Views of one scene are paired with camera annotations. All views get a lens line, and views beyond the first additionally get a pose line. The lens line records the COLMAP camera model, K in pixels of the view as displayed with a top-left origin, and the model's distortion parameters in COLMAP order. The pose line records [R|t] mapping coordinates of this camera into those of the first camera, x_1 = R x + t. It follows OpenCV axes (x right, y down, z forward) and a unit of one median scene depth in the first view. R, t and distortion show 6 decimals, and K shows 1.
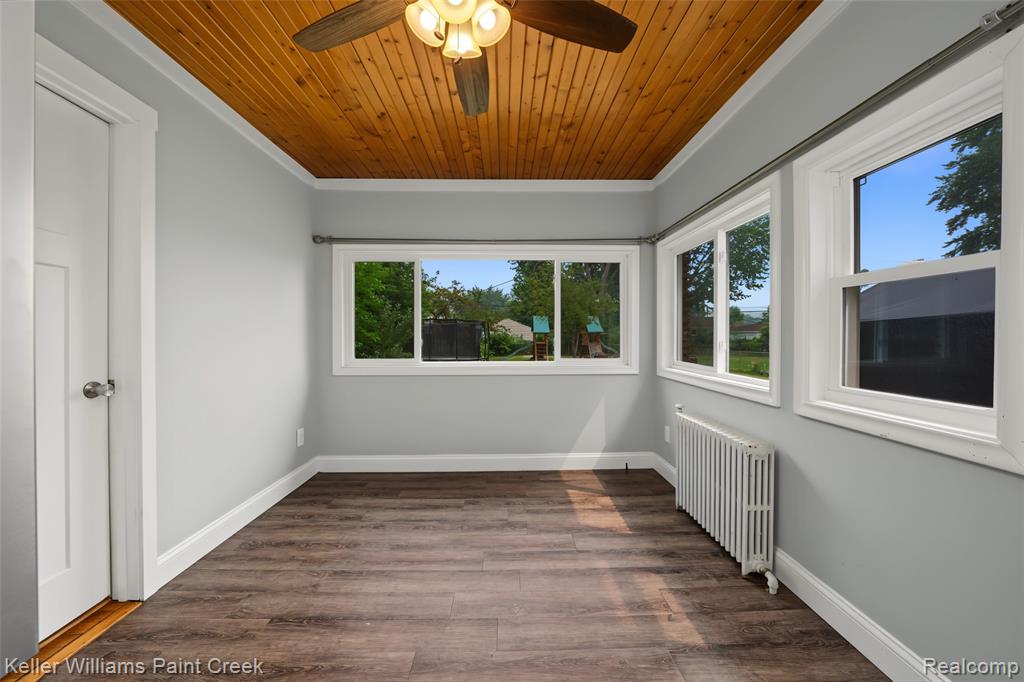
lens RADIAL K [[361.3, 0, 505.9], [0, 361.3, 339.6], [0, 0, 1]] dist [-0.015608, -0.000075]
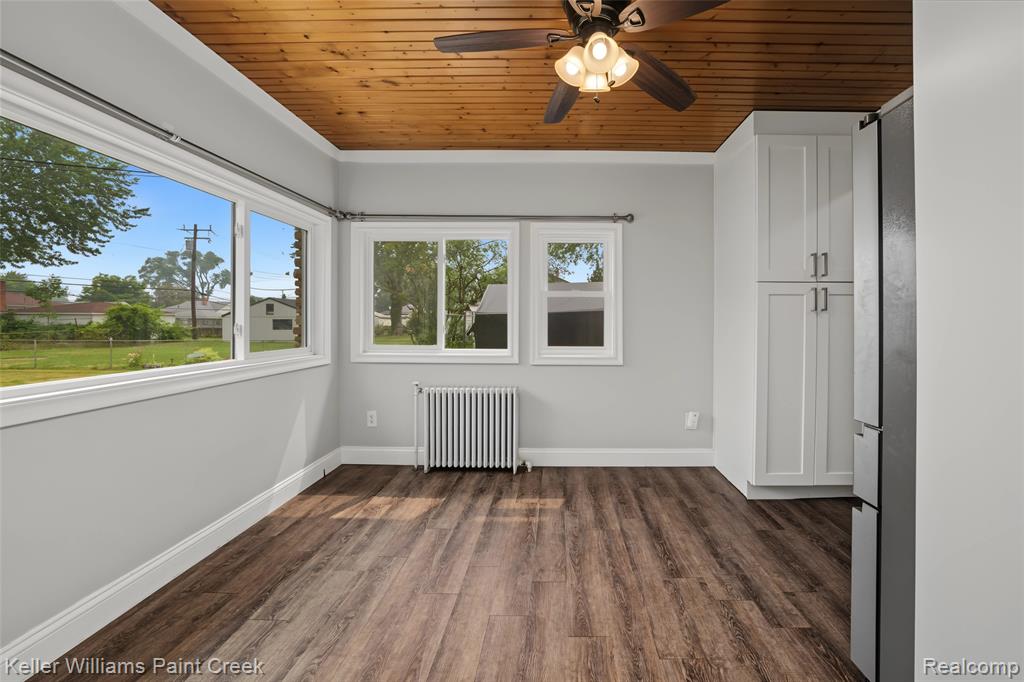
lens RADIAL K [[384.4, 0, 561.8], [0, 384.4, 320.6], [0, 0, 1]] dist [-0.020550, 0.000561]
pose [[-0.001752, -0.001006, 0.999998, -0.654650], [0.007592, 0.999971, 0.001019, -0.005779], [-0.999970, 0.007594, -0.001744, 0.505992]]
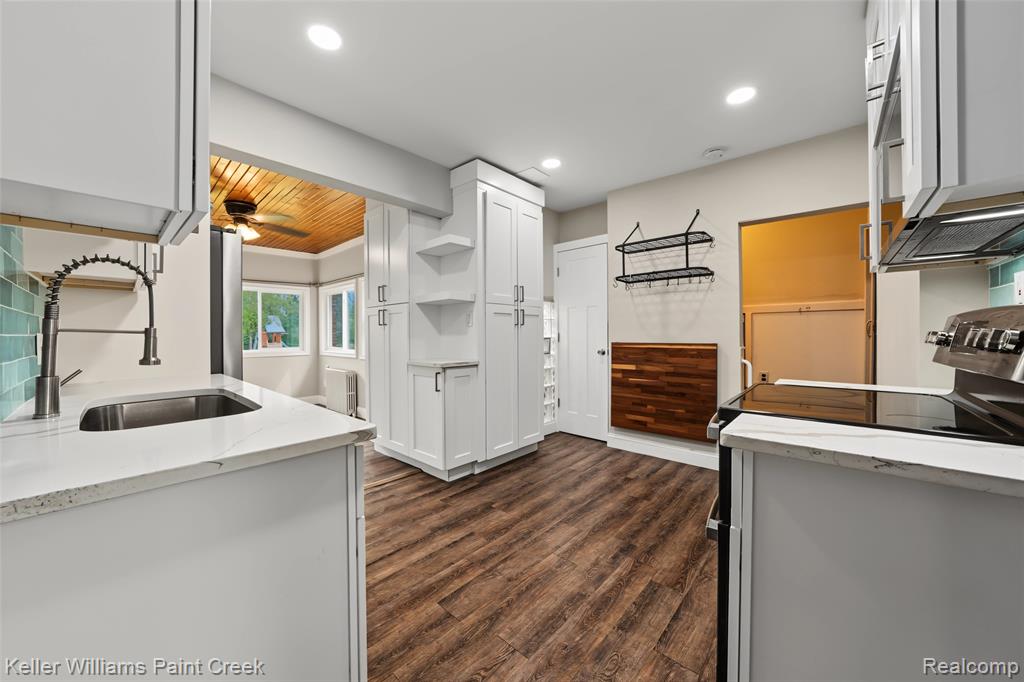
lens RADIAL K [[361.3, 0, 502.0], [0, 361.3, 334.2], [0, 0, 1]] dist [-0.015608, -0.000075]
pose [[0.690672, -0.002190, 0.723165, -0.355416], [0.013347, 0.999864, -0.009719, 0.024101], [-0.723045, 0.016365, 0.690607, -1.224395]]
